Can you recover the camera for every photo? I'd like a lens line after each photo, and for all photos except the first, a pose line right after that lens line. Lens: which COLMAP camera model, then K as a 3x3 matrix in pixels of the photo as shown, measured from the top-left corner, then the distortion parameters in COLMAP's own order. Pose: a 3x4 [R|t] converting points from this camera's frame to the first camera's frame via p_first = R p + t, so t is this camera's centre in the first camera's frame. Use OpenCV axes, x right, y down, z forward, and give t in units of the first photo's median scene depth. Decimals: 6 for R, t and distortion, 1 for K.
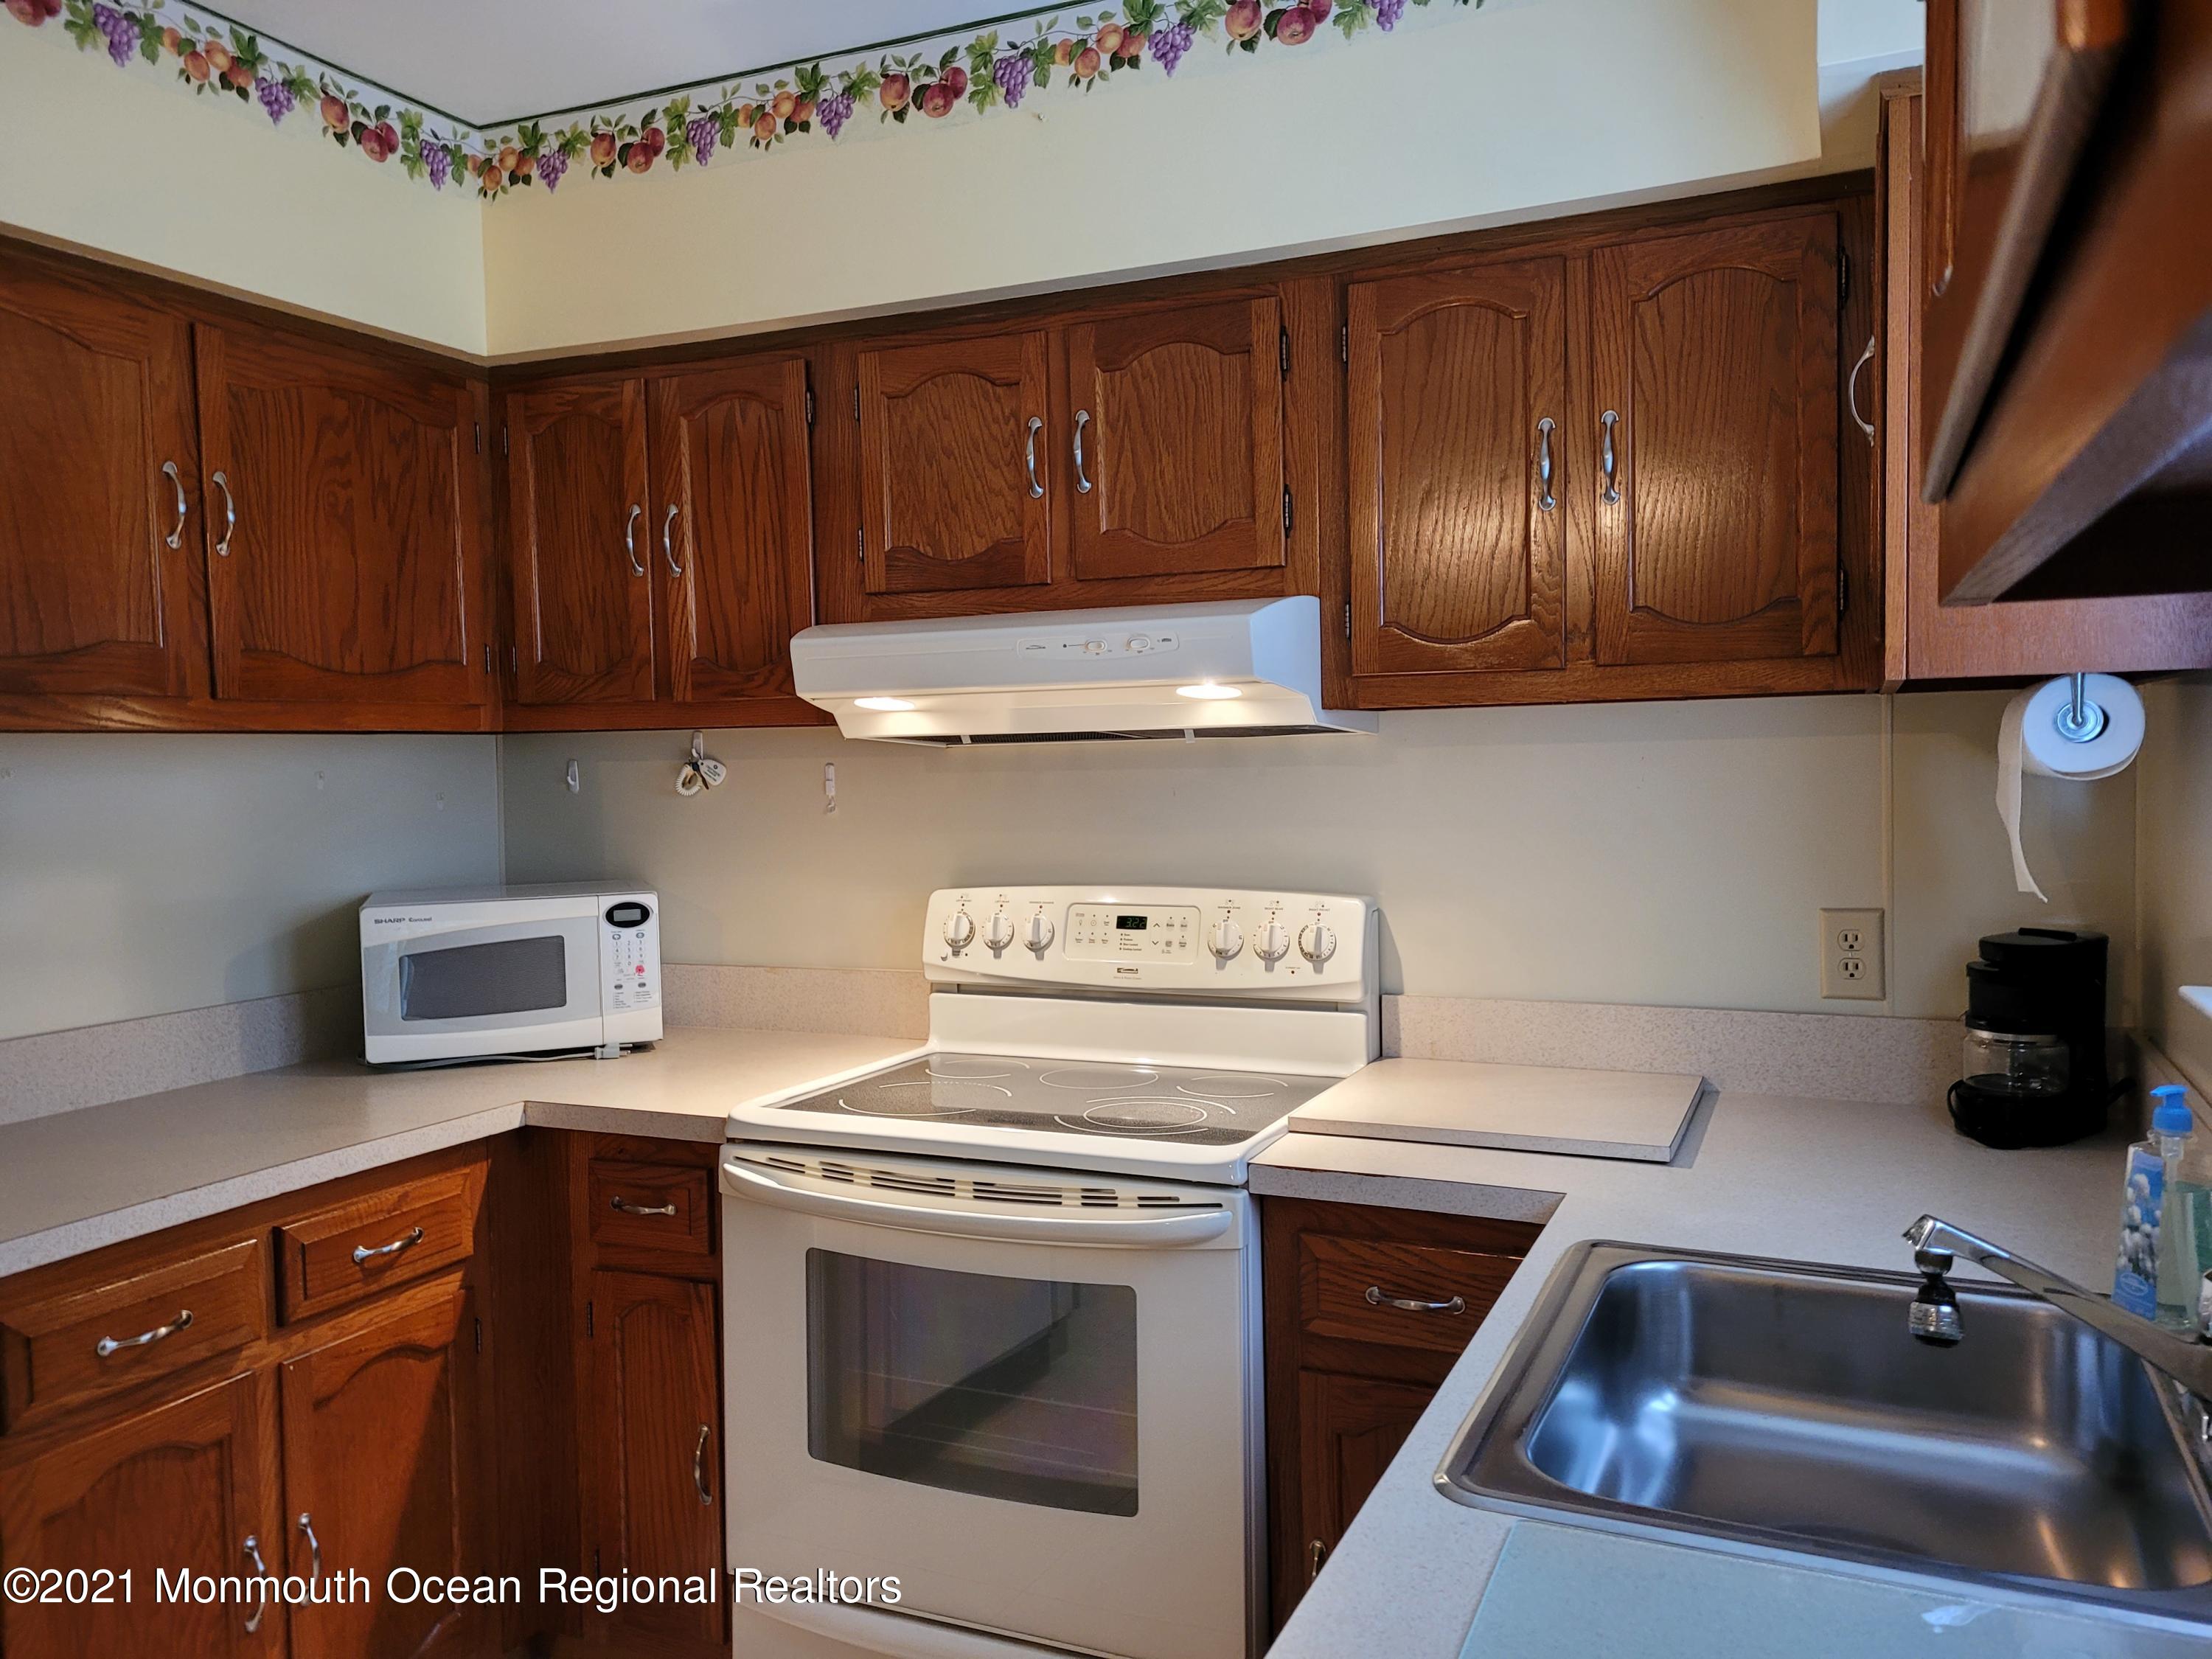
lens RADIAL K [[1682.7, 0, 1101.5], [0, 1682.7, 833.8], [0, 0, 1]] dist [0.054556, -0.043227]
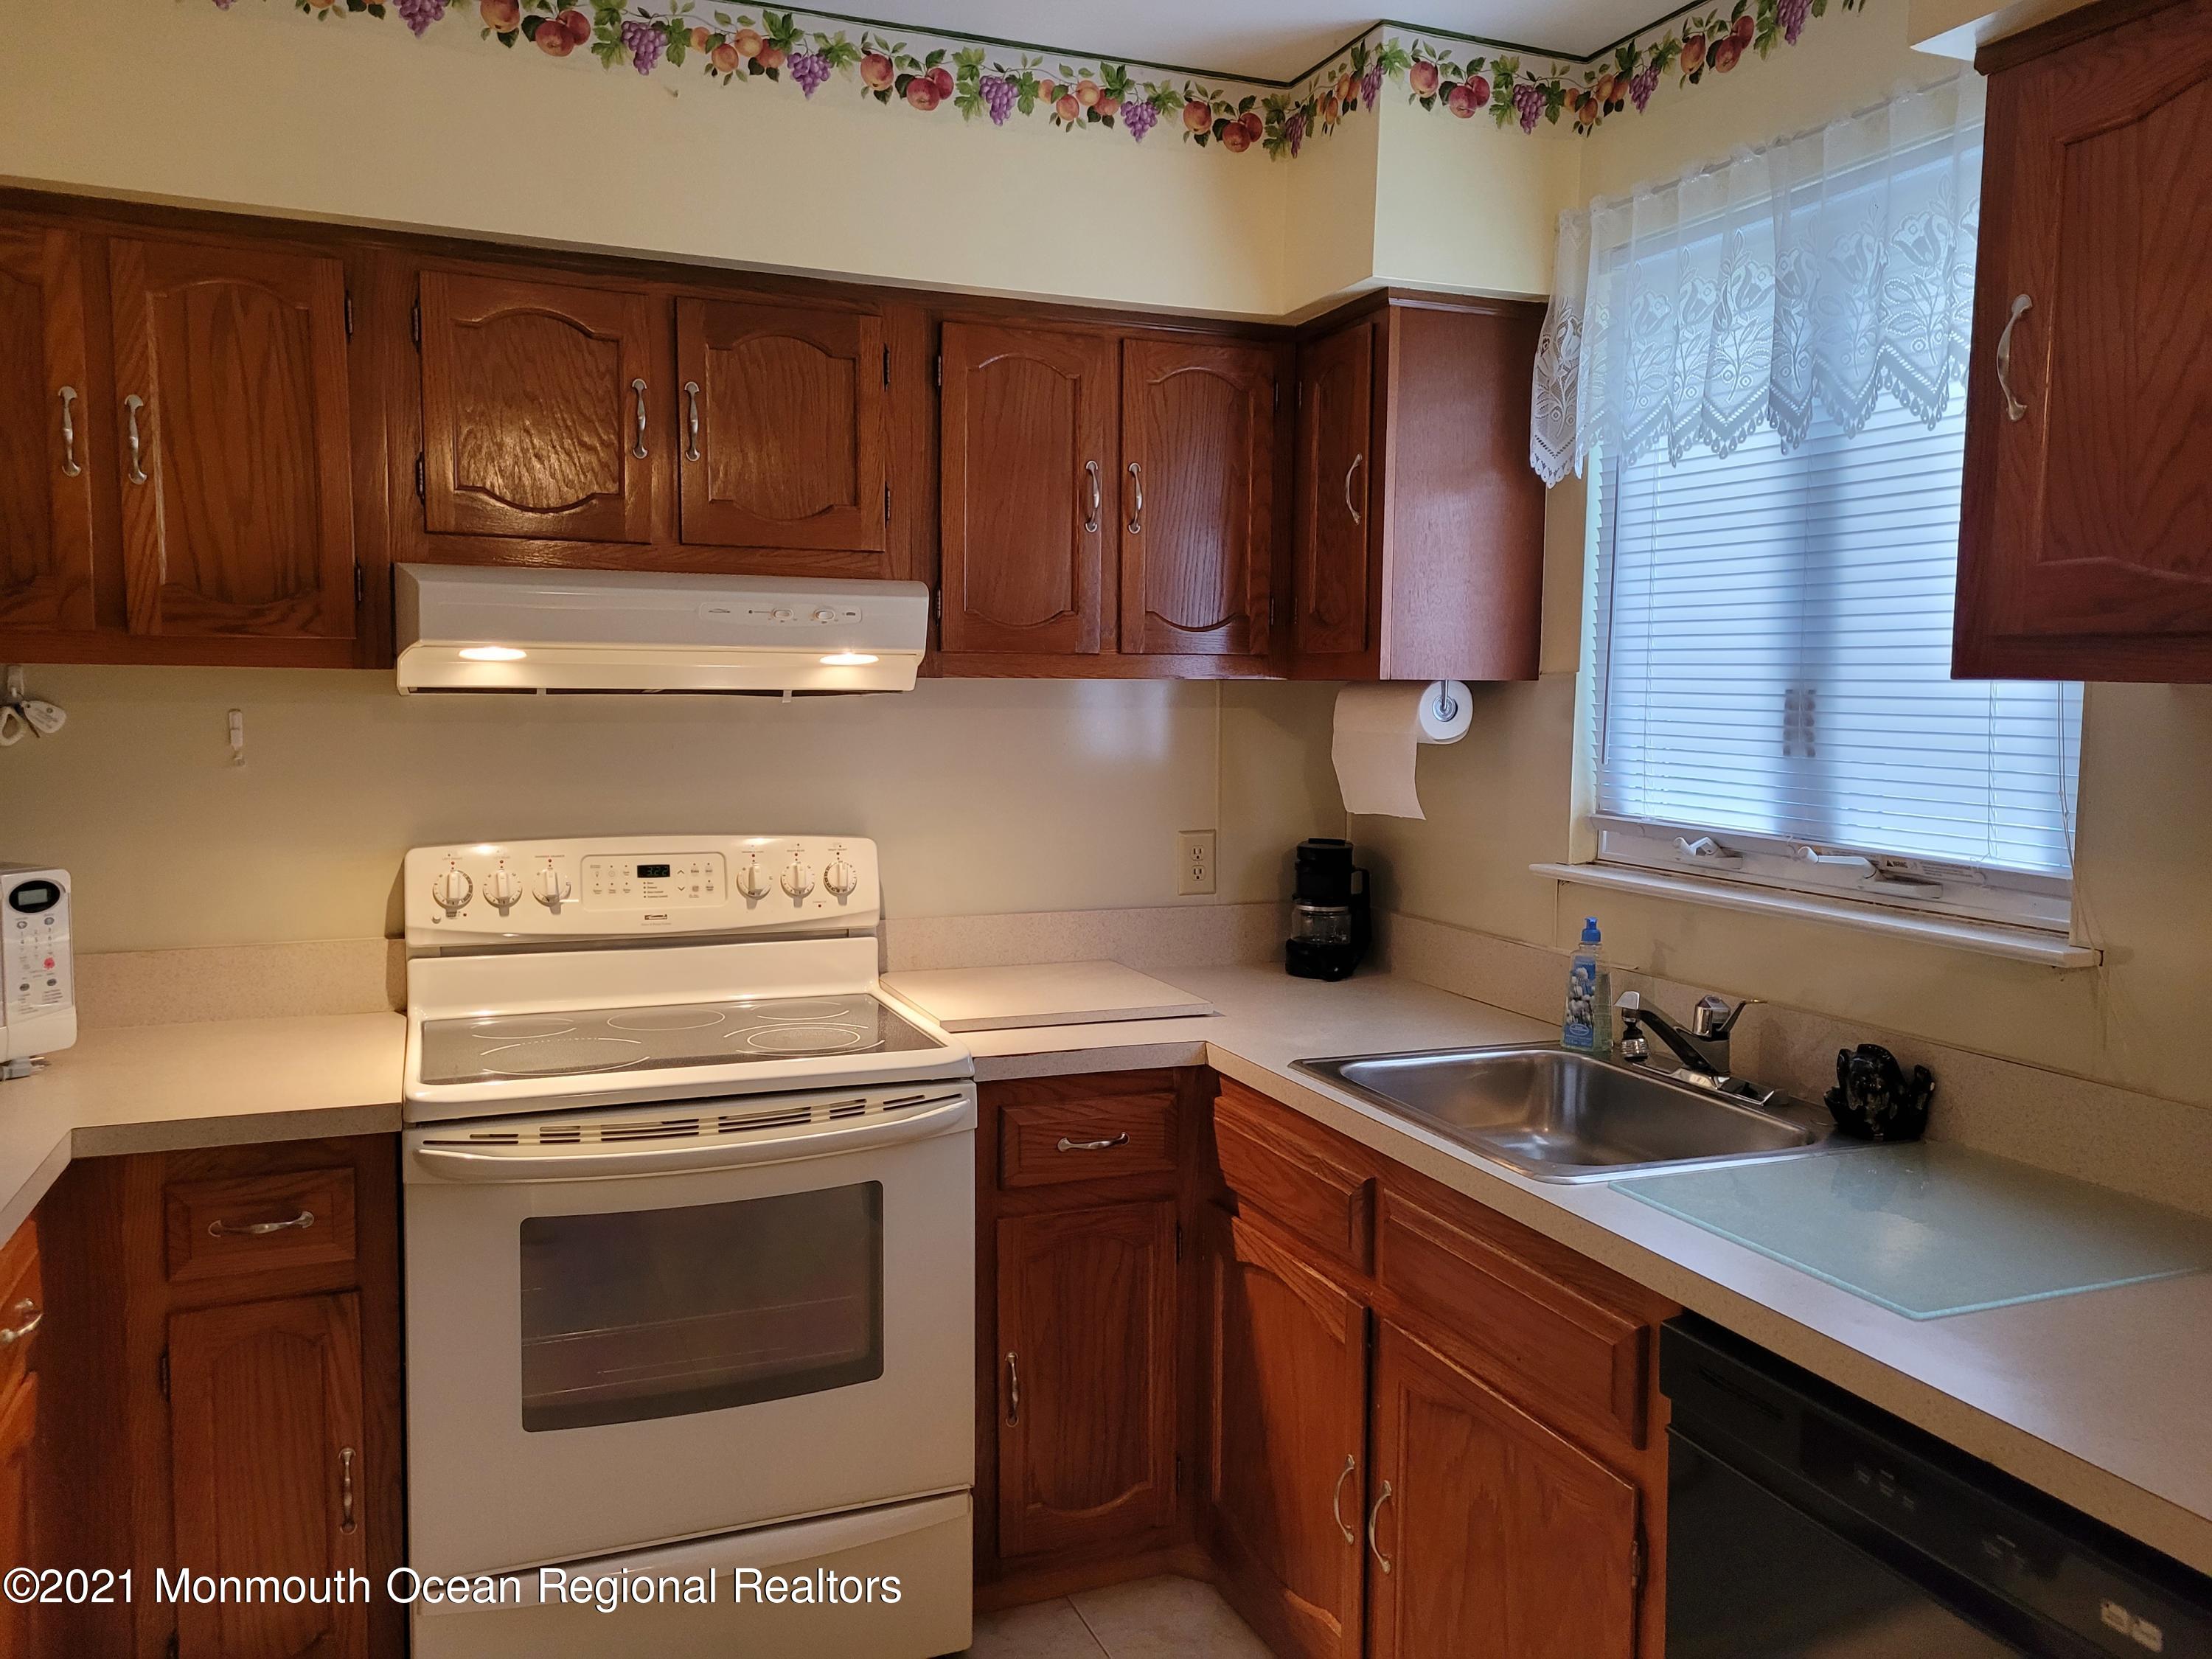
lens RADIAL K [[1682.7, 0, 1101.2], [0, 1682.7, 820.6], [0, 0, 1]] dist [0.054556, -0.043227]
pose [[0.686666, -0.030942, 0.726314, -0.598235], [0.010133, 0.999404, 0.032995, -0.010877], [-0.726902, -0.015297, 0.686570, 0.089530]]
